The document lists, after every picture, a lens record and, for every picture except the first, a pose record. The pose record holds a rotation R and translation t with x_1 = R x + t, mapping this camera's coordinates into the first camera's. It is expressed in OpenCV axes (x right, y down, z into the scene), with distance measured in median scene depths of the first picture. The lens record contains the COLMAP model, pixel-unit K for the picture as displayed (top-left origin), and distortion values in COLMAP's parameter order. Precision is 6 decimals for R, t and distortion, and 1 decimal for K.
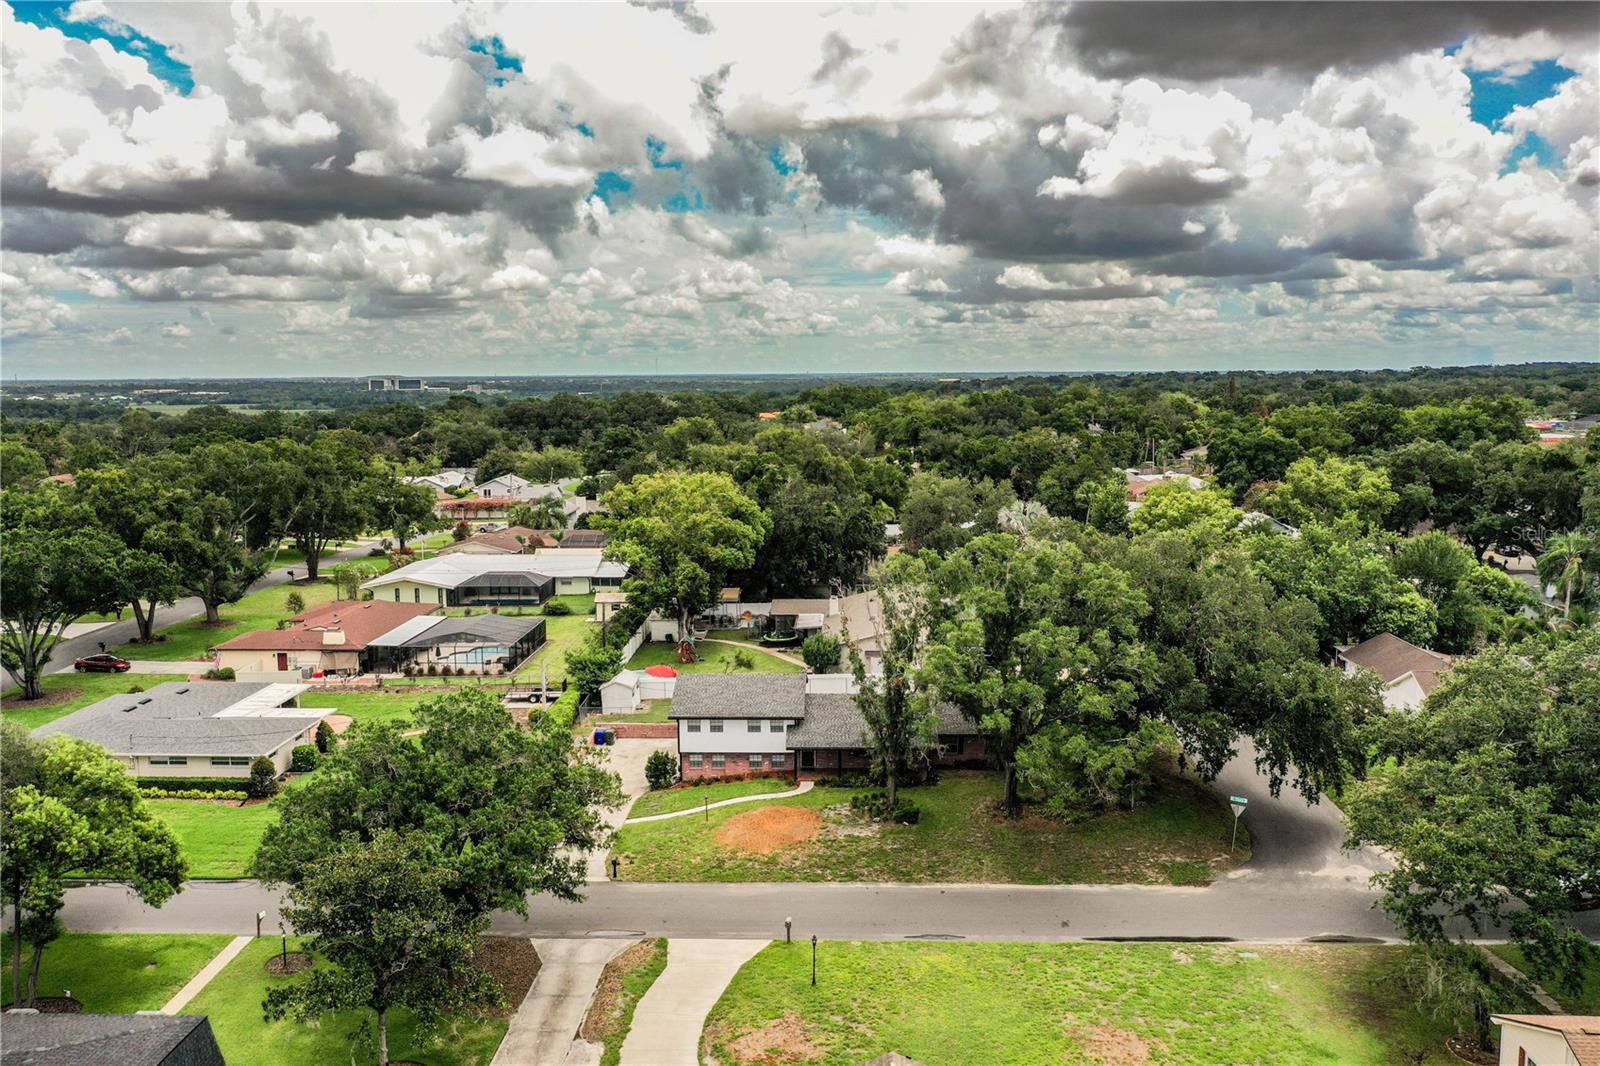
lens RADIAL K [[1255.3, 0, 792.0], [0, 1255.3, 533.1], [0, 0, 1]] dist [0.000756, -0.004719]
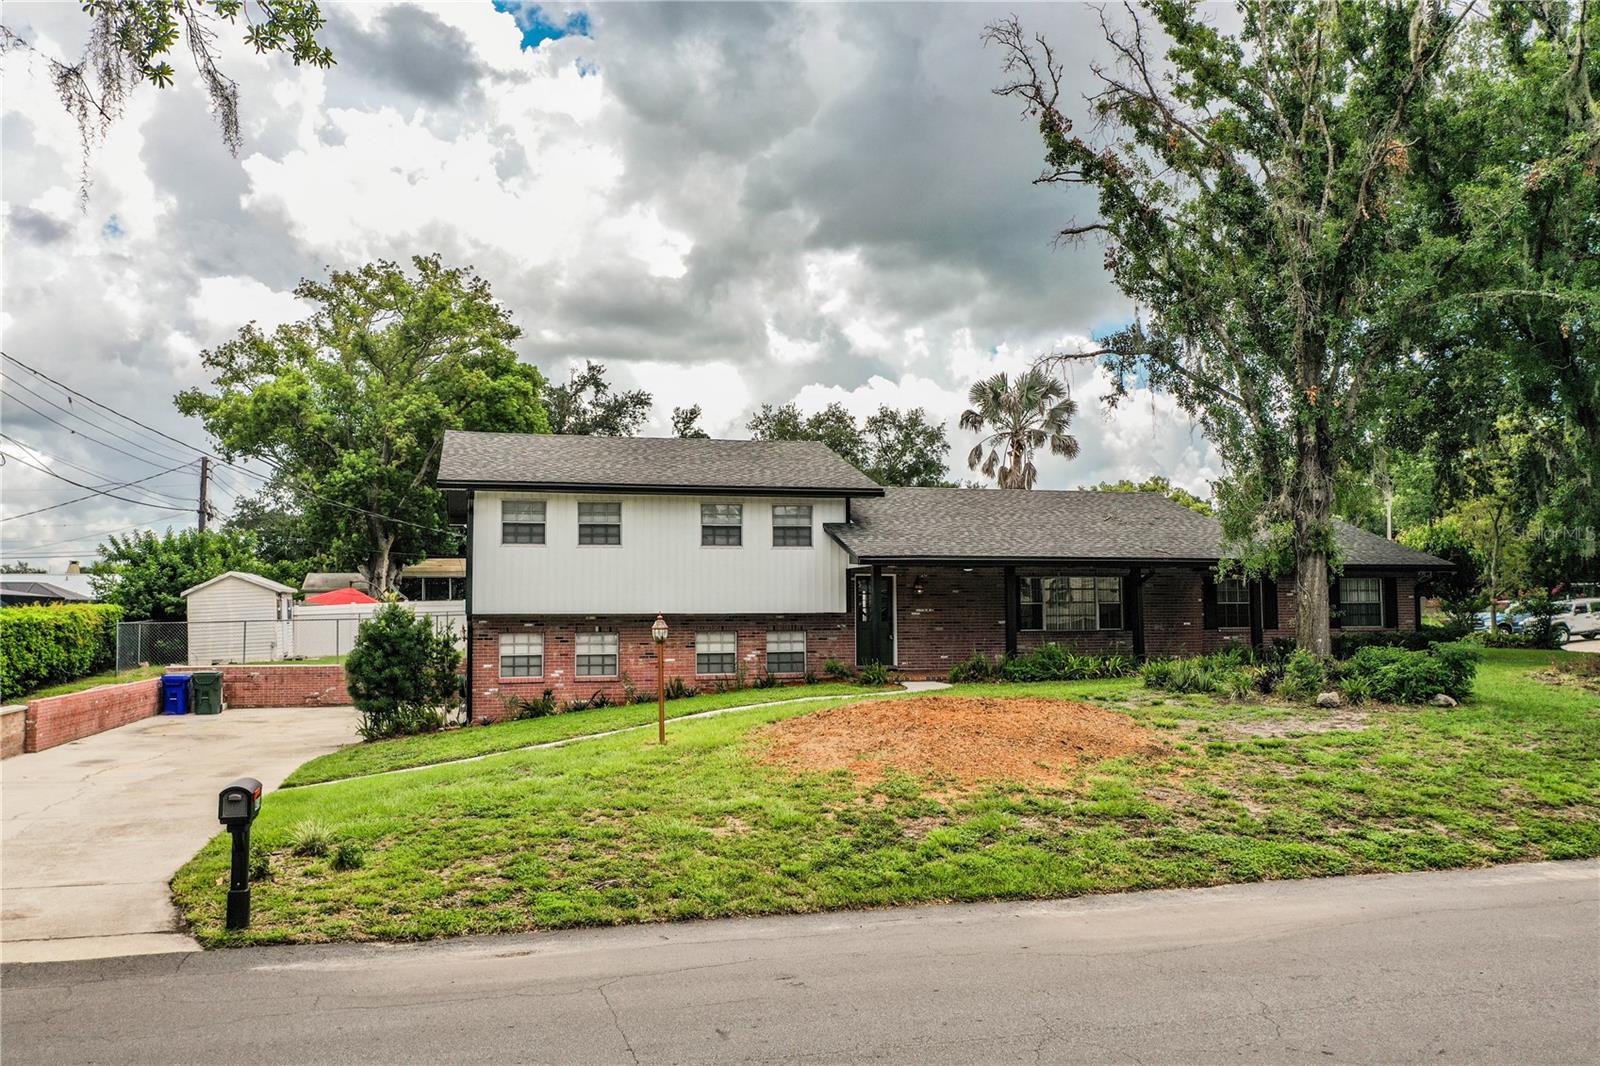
lens RADIAL K [[1255.3, 0, 792.0], [0, 1255.3, 533.1], [0, 0, 1]] dist [0.000756, -0.004719]
pose [[0.958558, 0.021483, 0.284088, -0.102302], [0.035747, 0.980203, -0.194740, 0.217633], [-0.282647, 0.196825, 0.938813, 0.703992]]
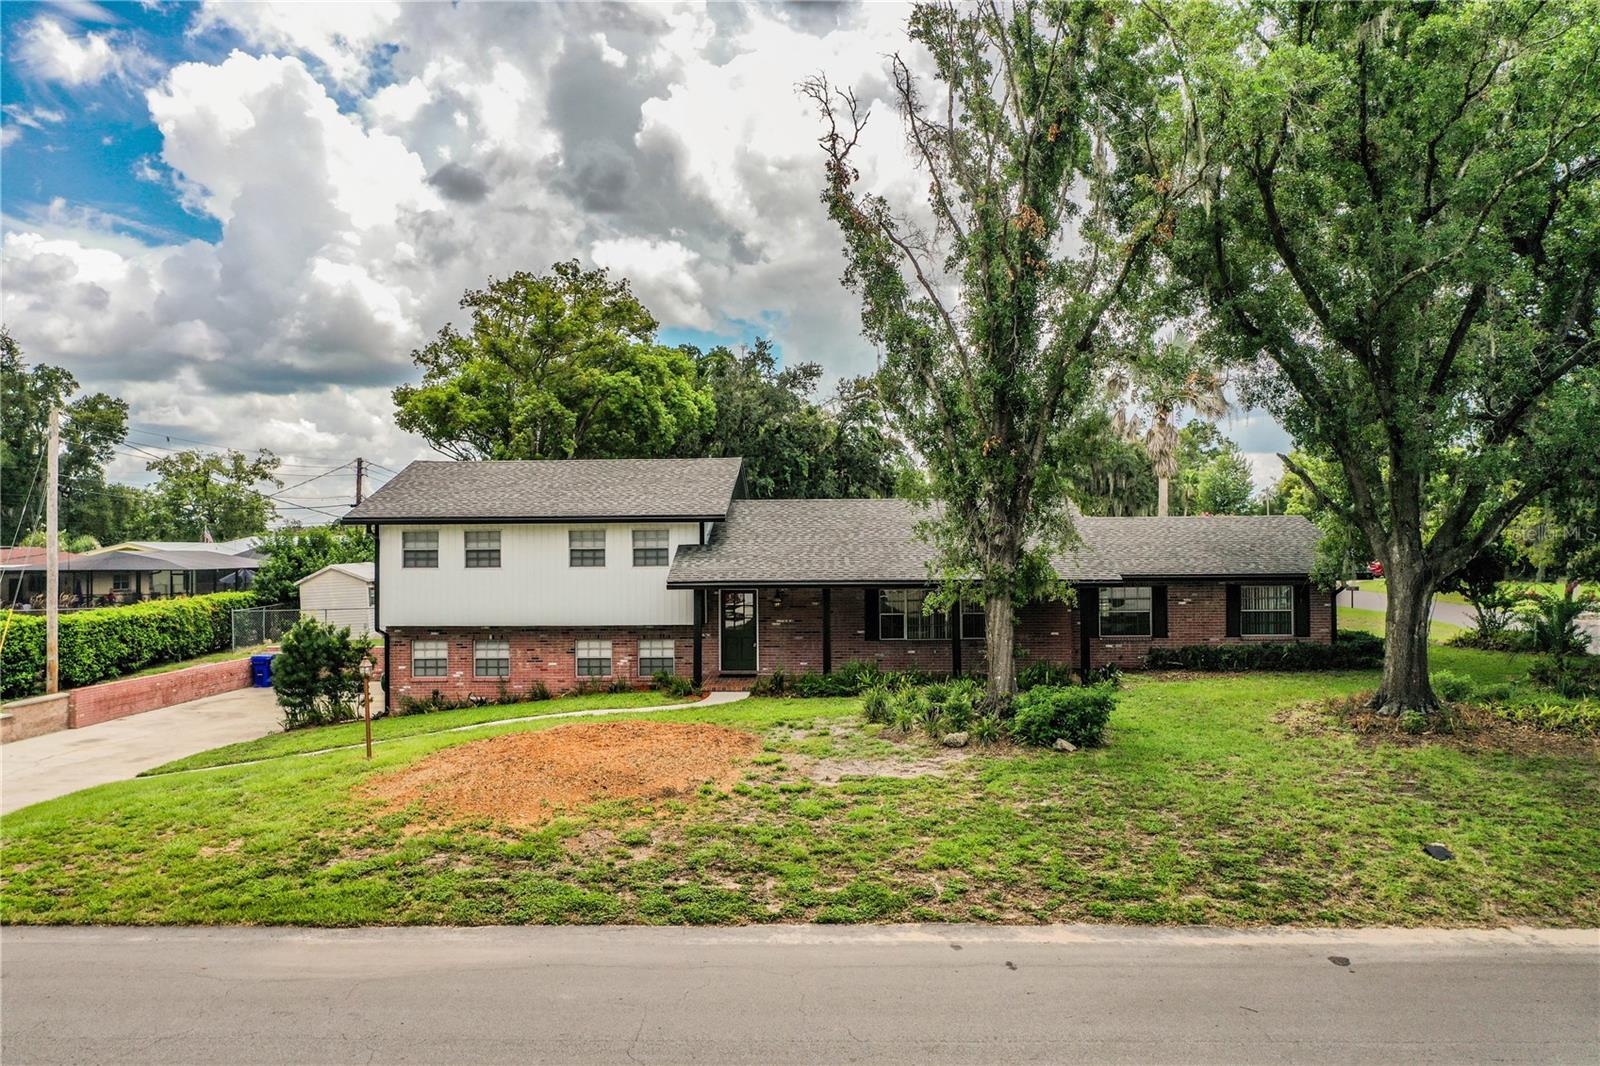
lens RADIAL K [[1255.3, 0, 792.0], [0, 1255.3, 533.1], [0, 0, 1]] dist [0.000756, -0.004719]
pose [[0.999985, 0.000539, 0.005479, 0.026329], [0.000258, 0.989522, -0.144384, 0.201479], [-0.005500, 0.144383, 0.989507, 0.646811]]
